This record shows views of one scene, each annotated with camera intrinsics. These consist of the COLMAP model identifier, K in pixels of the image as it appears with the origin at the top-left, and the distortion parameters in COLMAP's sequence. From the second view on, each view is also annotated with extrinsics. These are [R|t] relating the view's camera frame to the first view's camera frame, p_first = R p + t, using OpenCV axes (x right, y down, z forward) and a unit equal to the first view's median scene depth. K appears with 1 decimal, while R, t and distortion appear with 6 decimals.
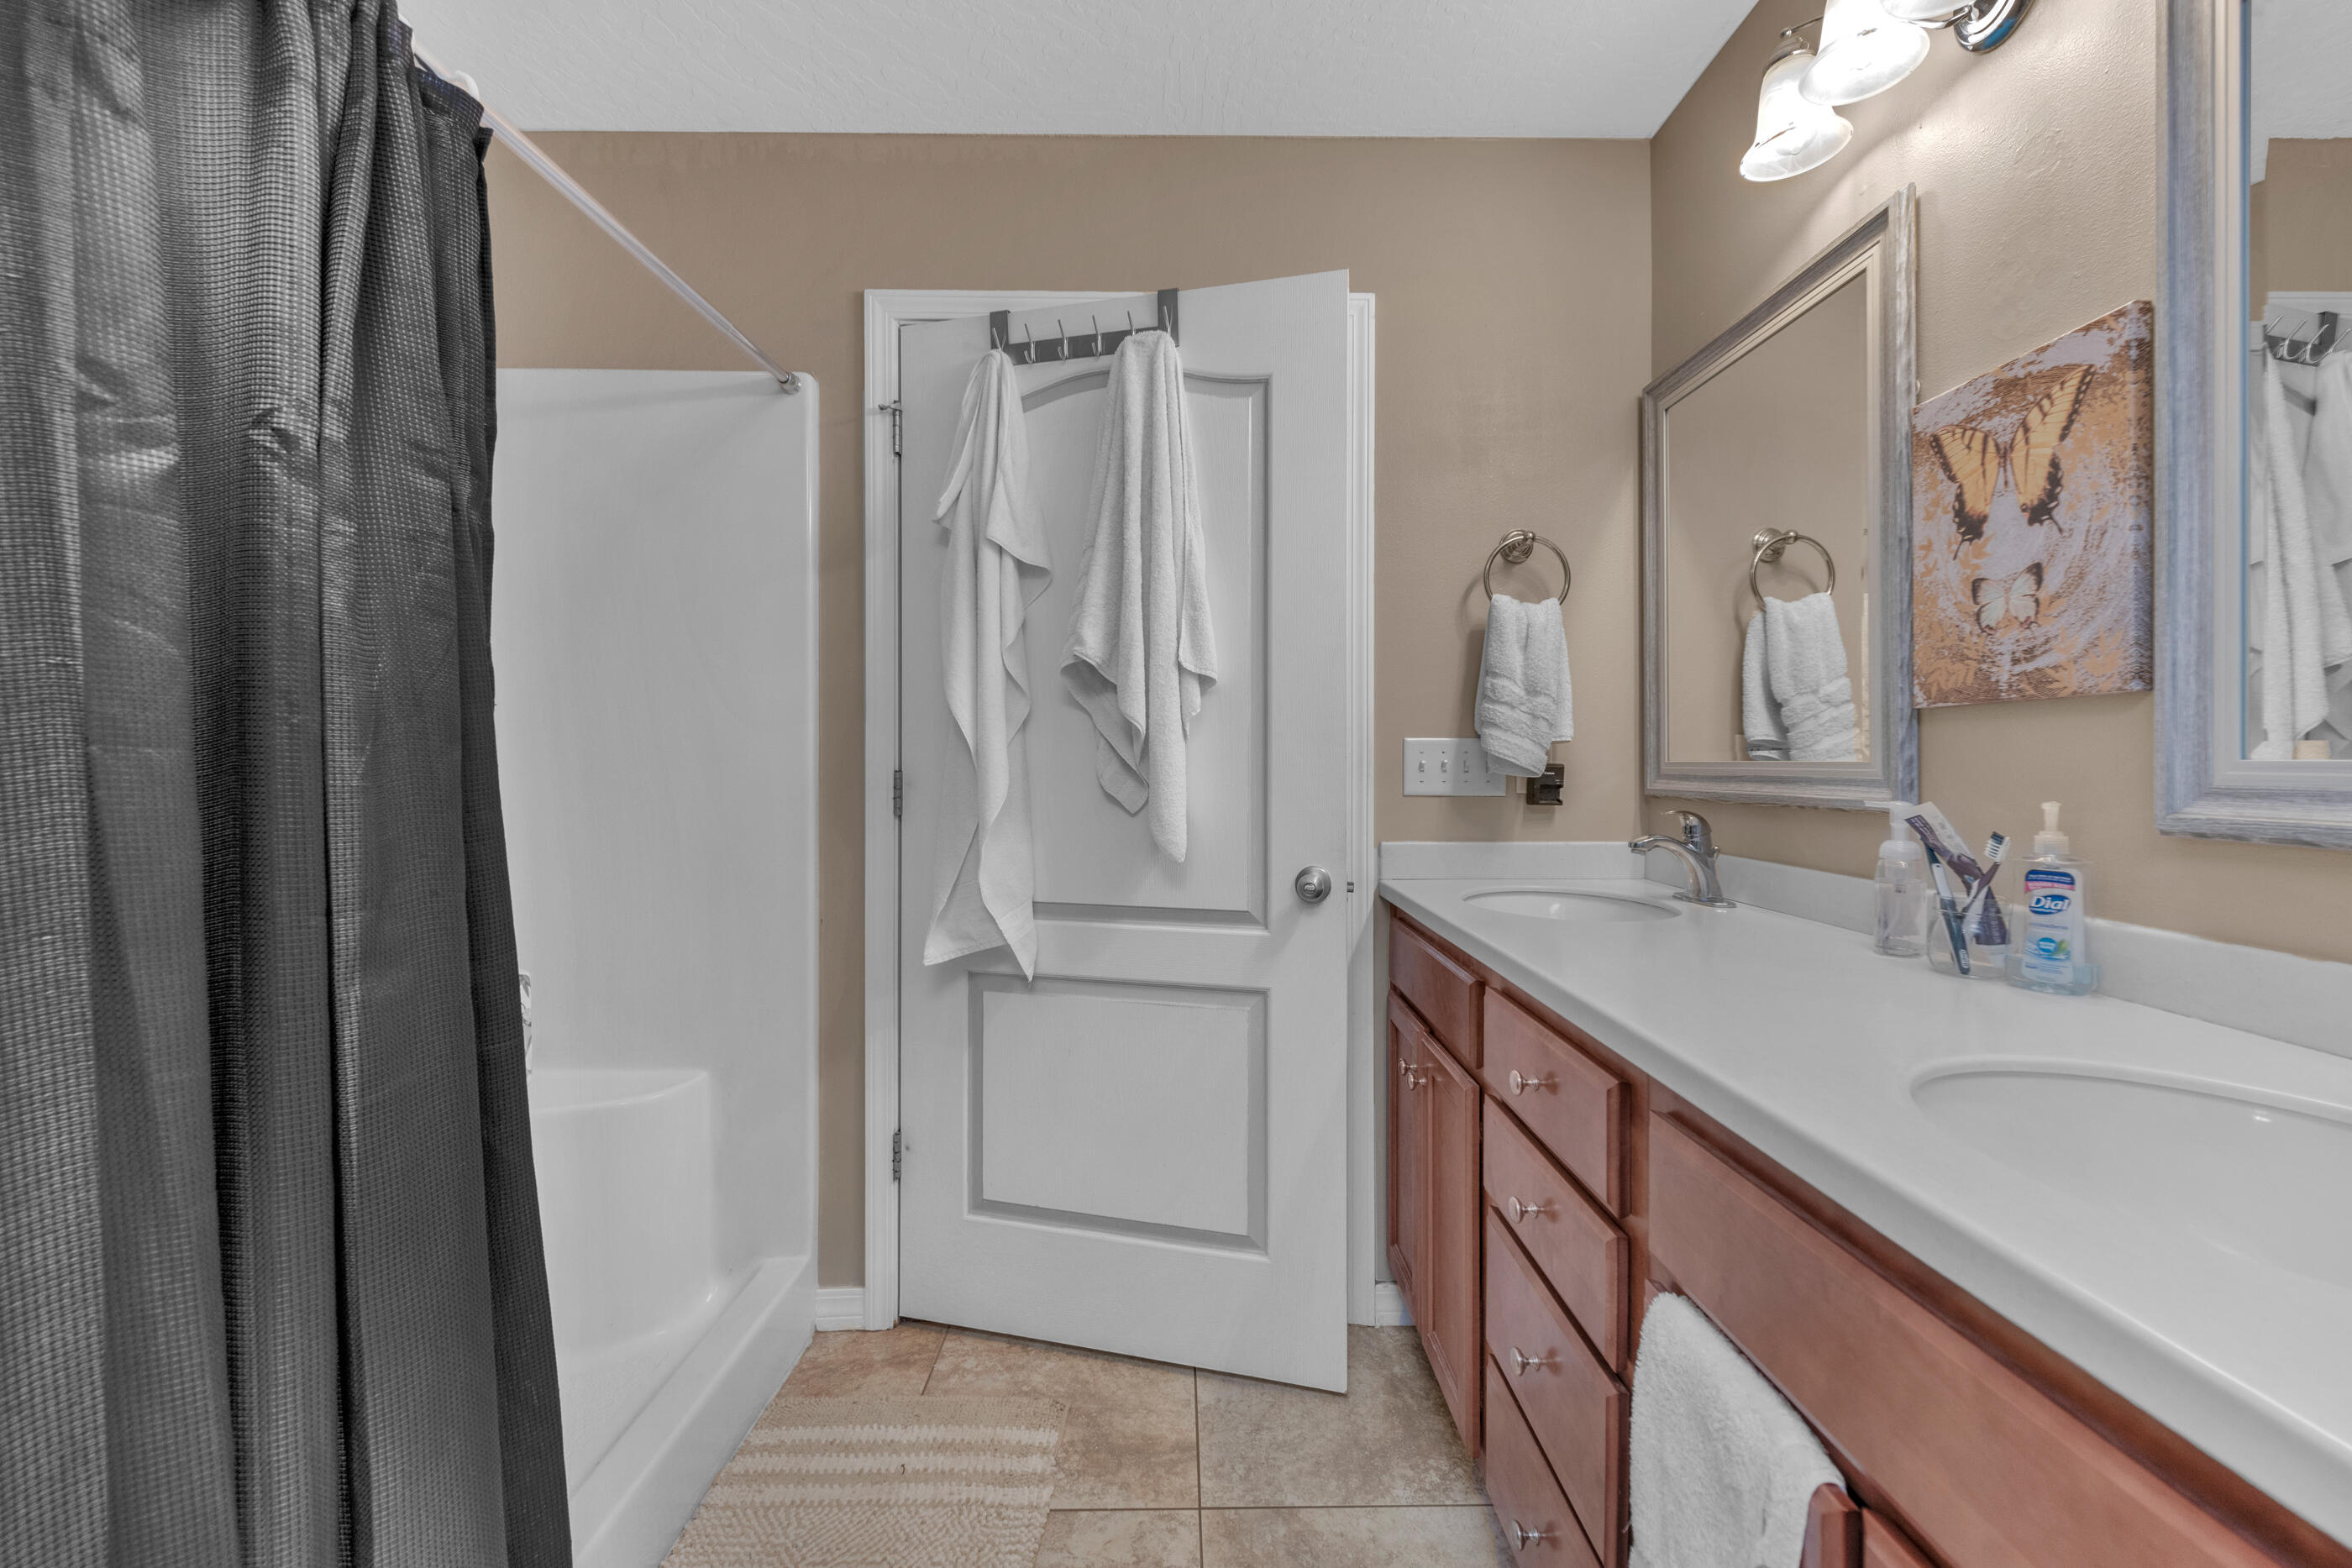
lens RADIAL K [[985.8, 0, 1204.0], [0, 985.8, 770.0], [0, 0, 1]] dist [0.013805, -0.000013]
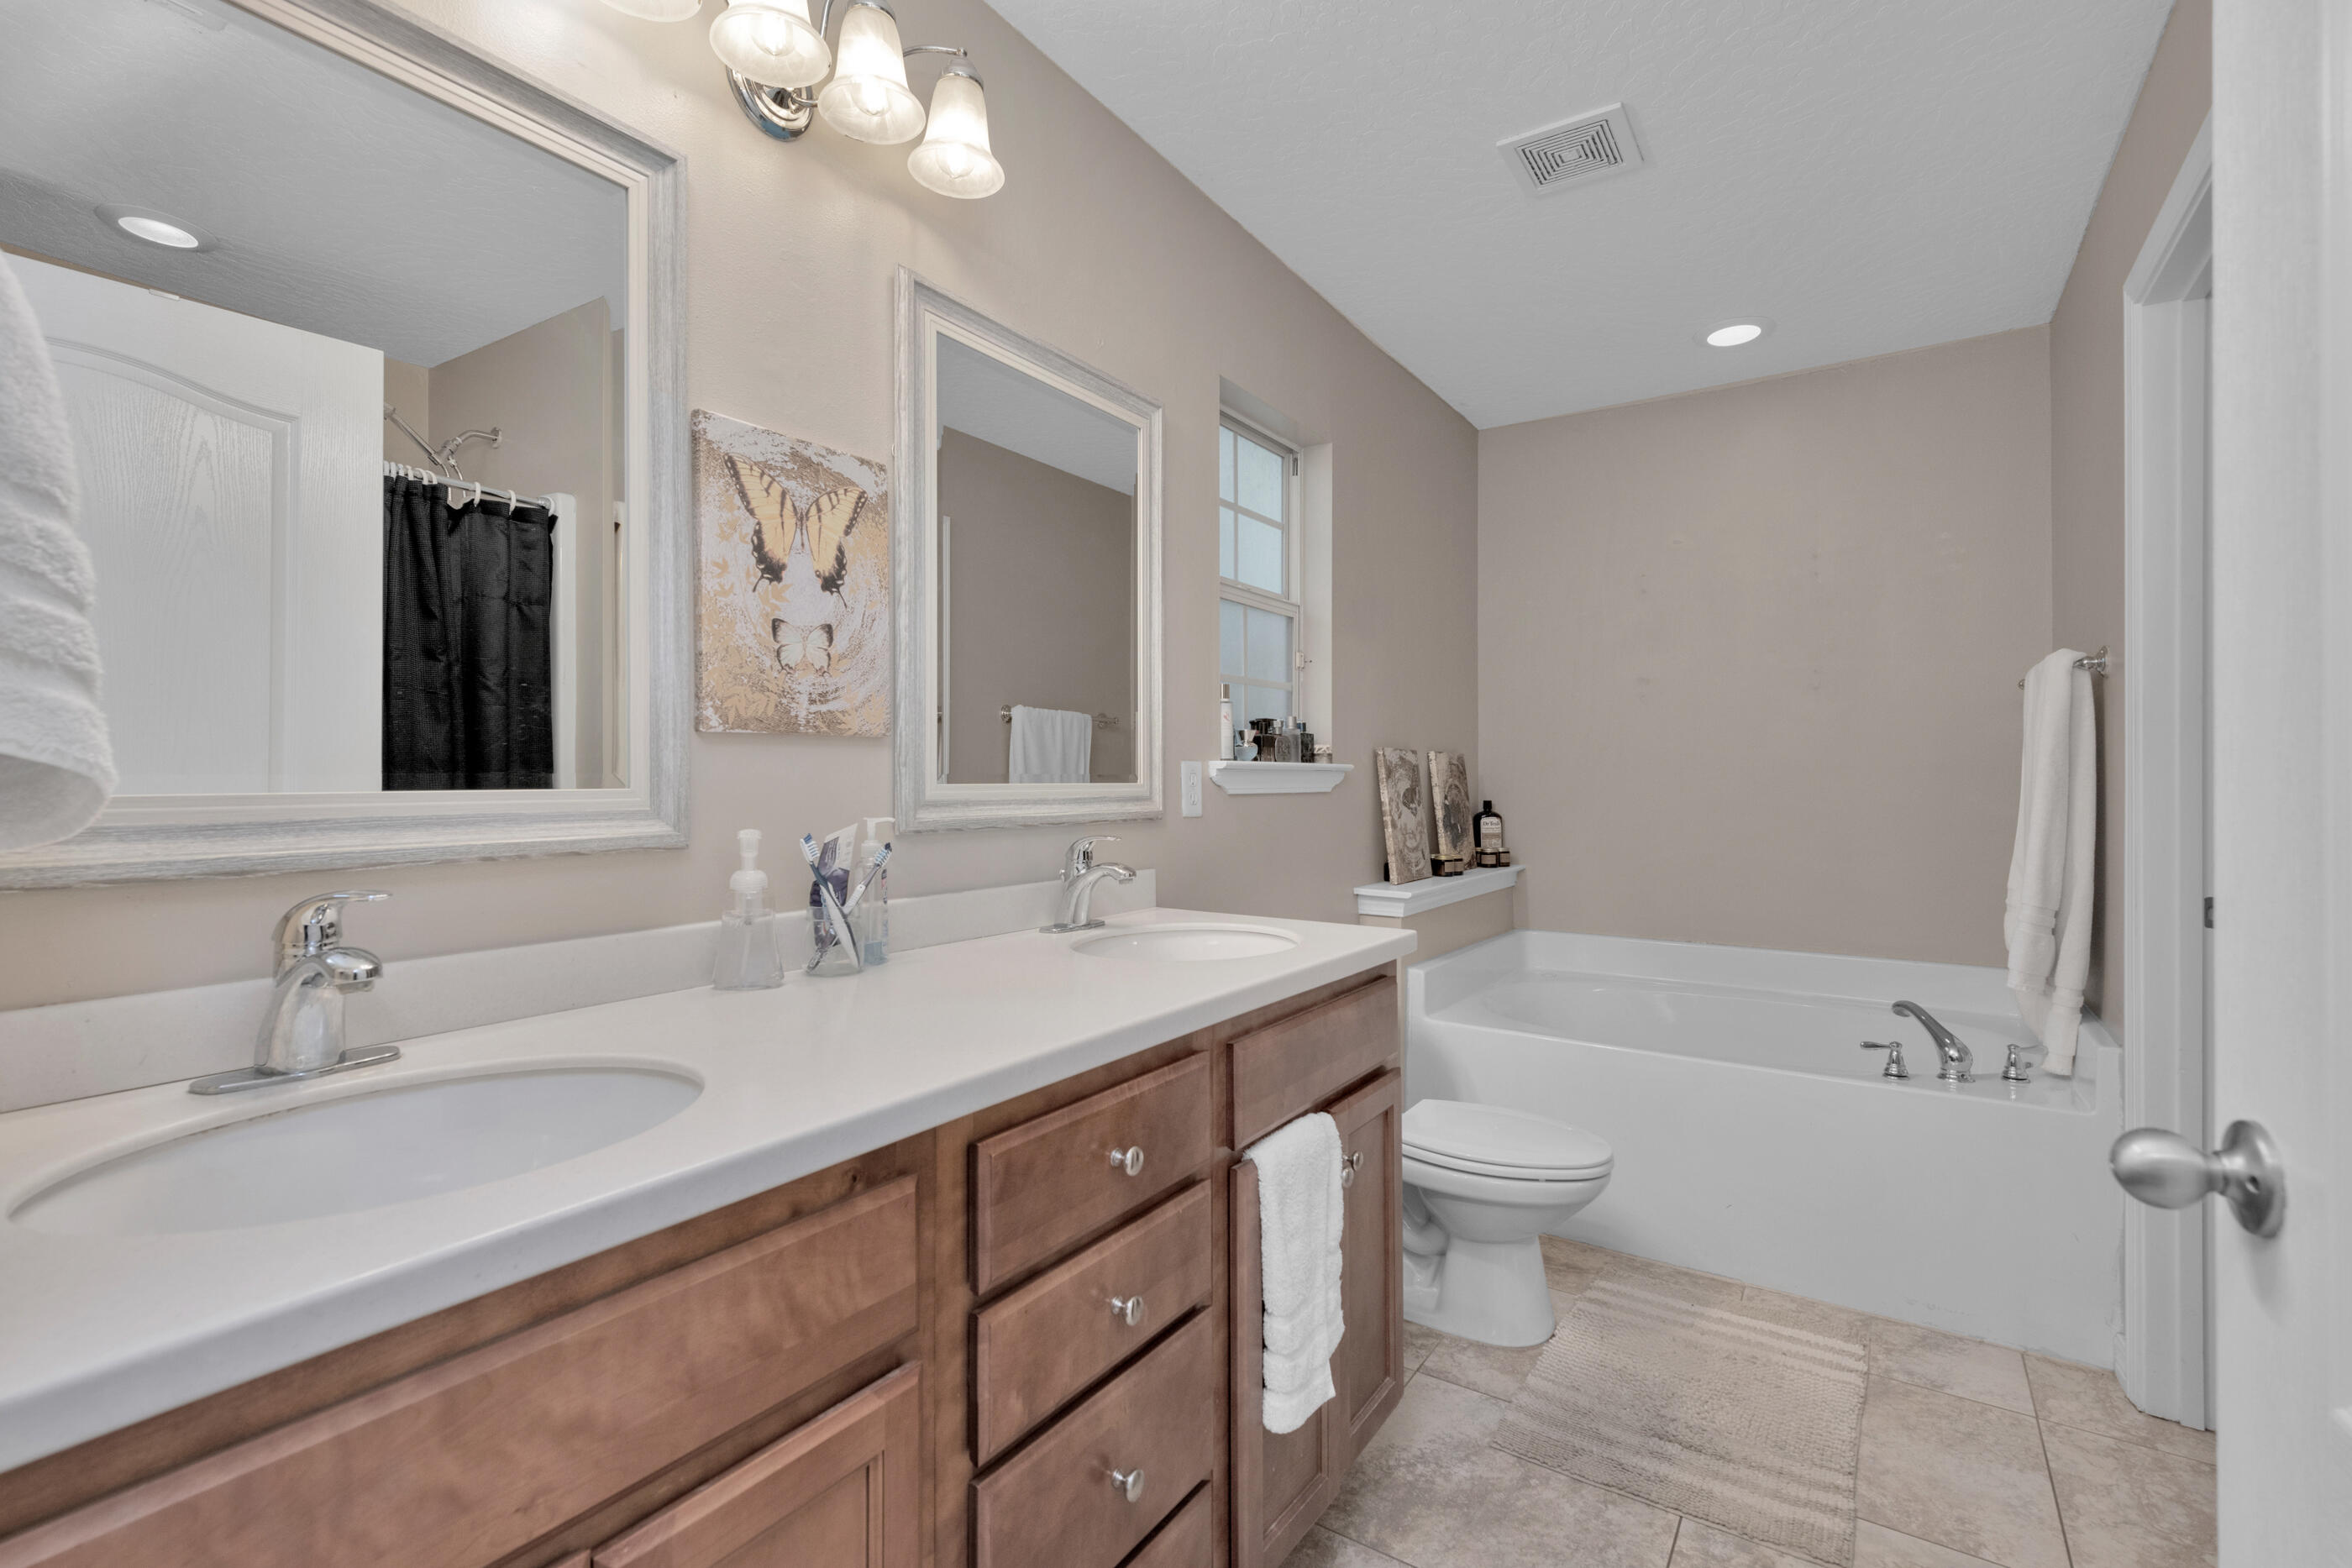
lens RADIAL K [[1046.5, 0, 1176.0], [0, 1046.5, 784.0], [0, 0, 1]] dist [0.000345, -0.000590]
pose [[-0.815692, -0.002593, 0.578480, -0.244271], [0.007600, 0.999856, 0.015198, -0.027070], [-0.578436, 0.016793, -0.815555, 1.734222]]
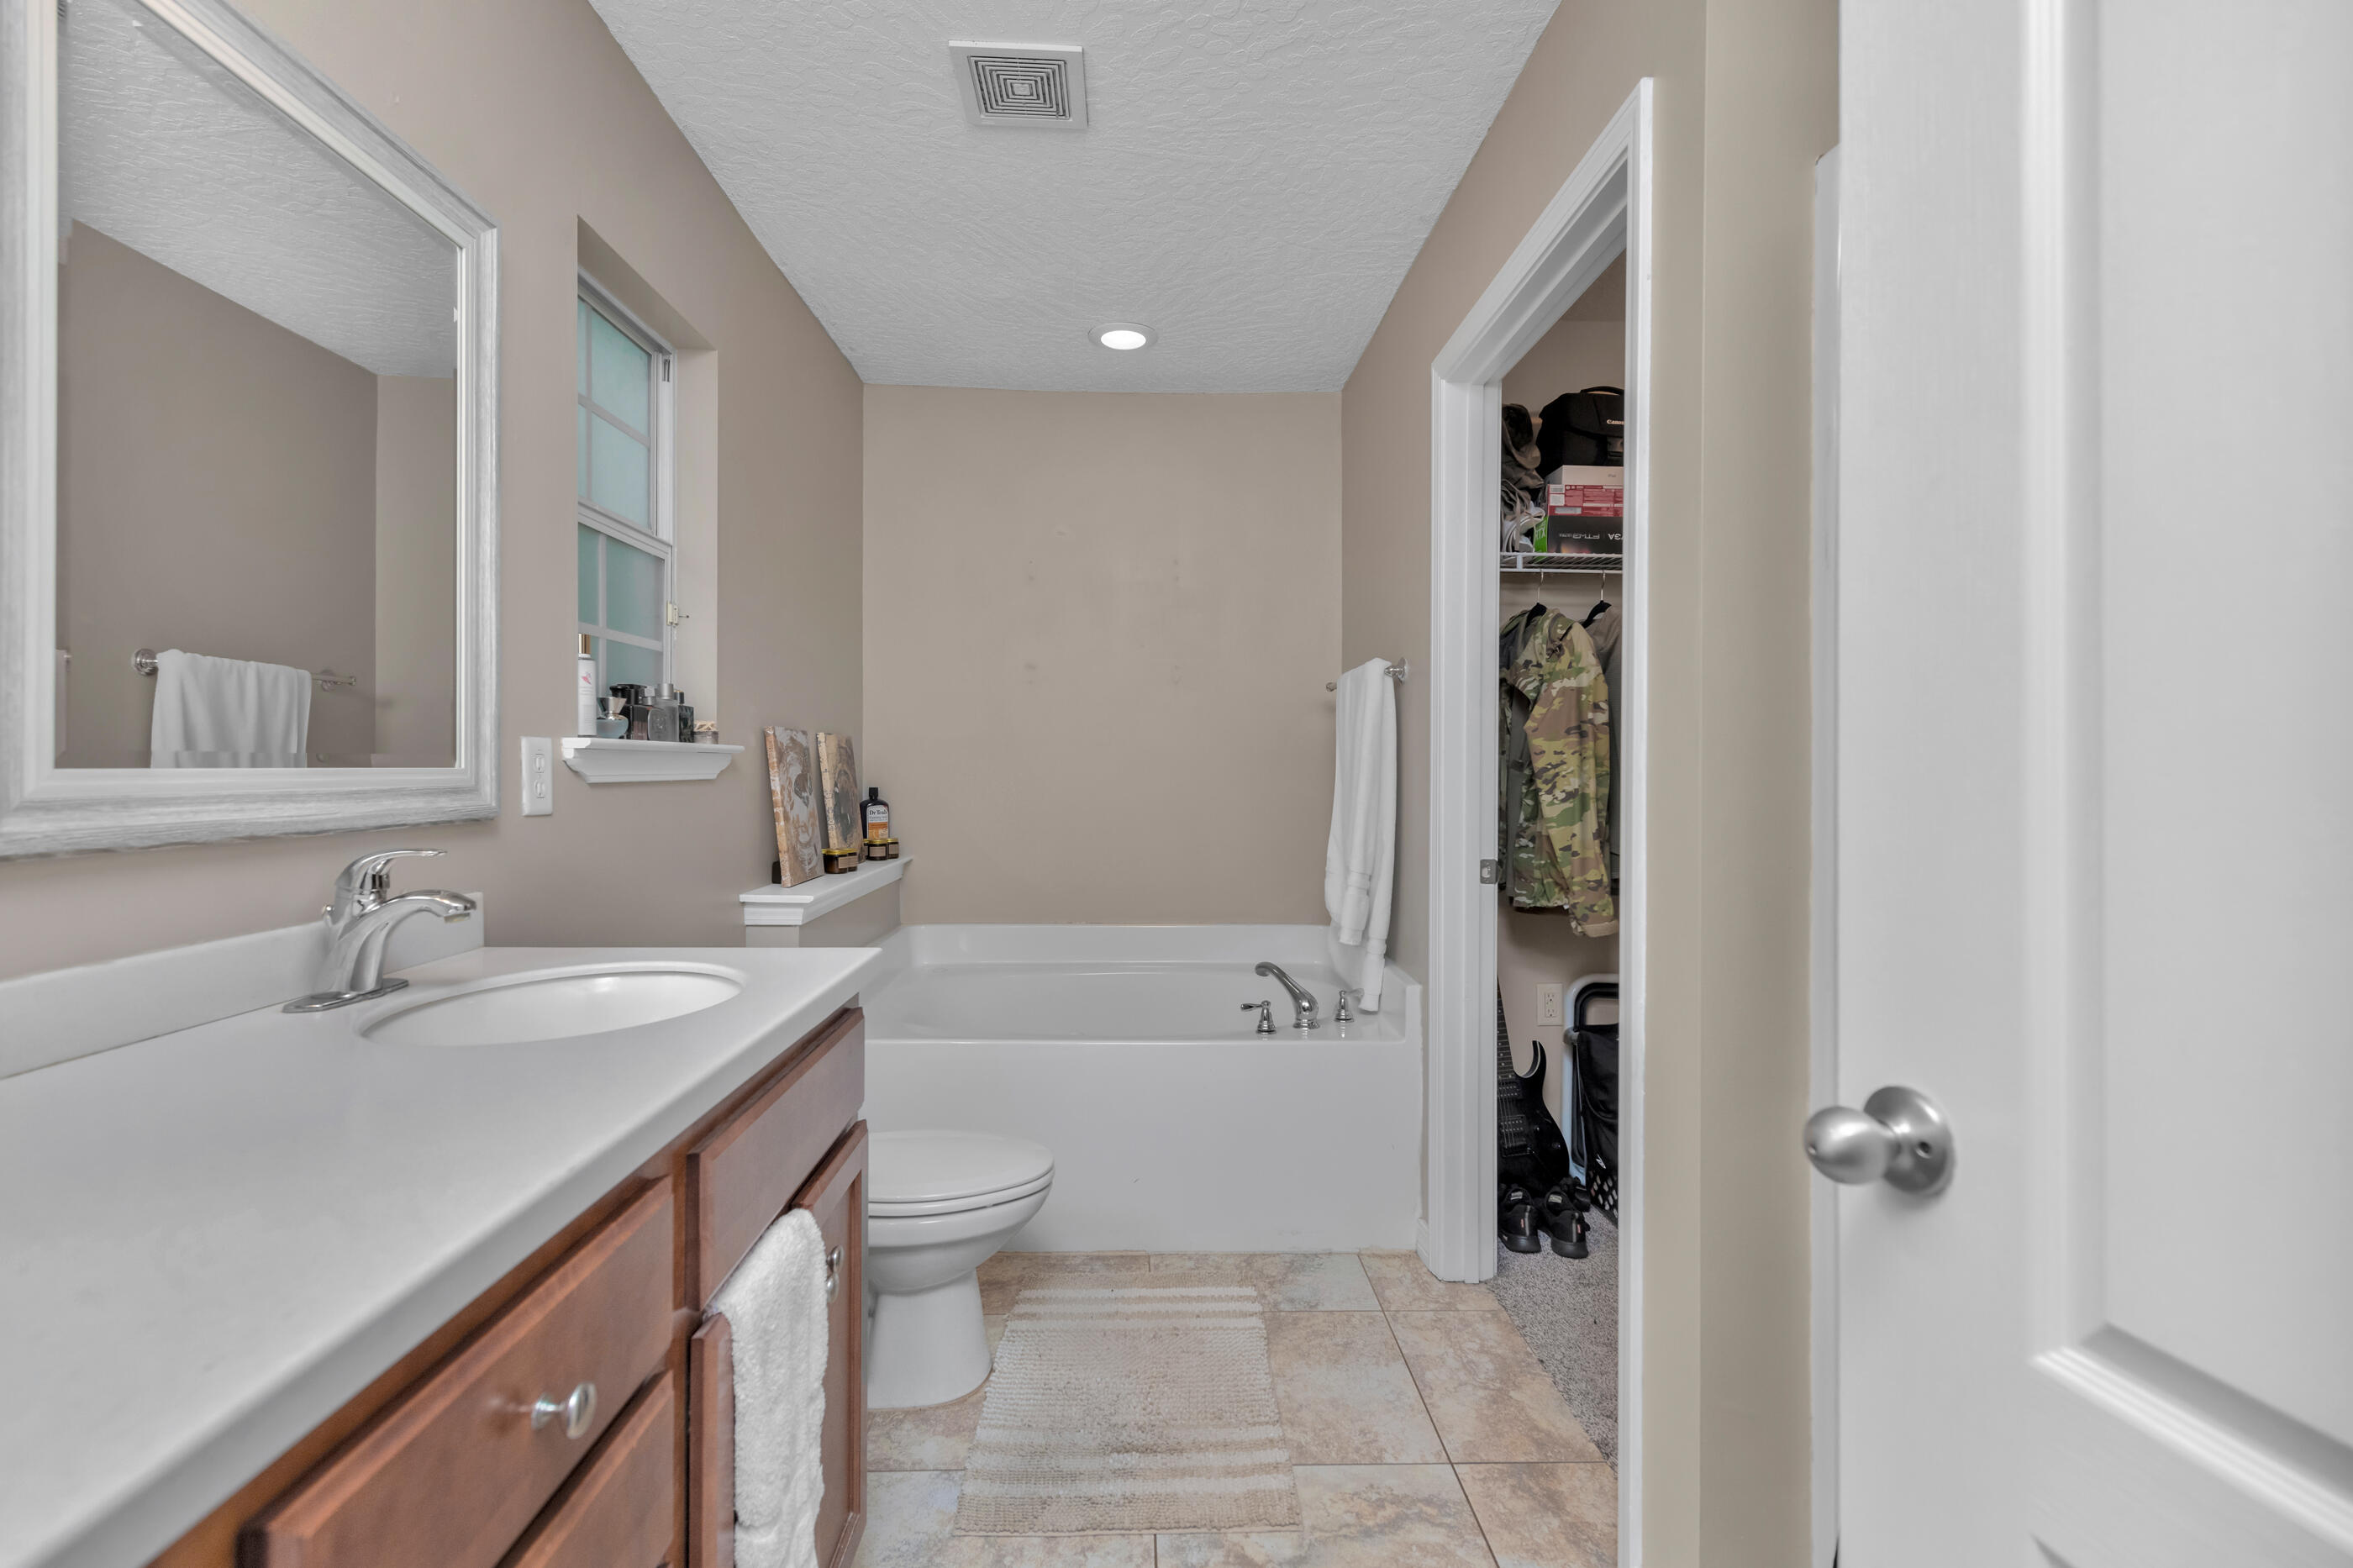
lens RADIAL K [[1055.5, 0, 1173.6], [0, 1055.5, 767.8], [0, 0, 1]] dist [0.023430, -0.016712]
pose [[-0.999948, -0.003948, -0.009385, 0.020320], [-0.004087, 0.999881, 0.014870, -0.023507], [0.009325, 0.014907, -0.999845, 1.556269]]
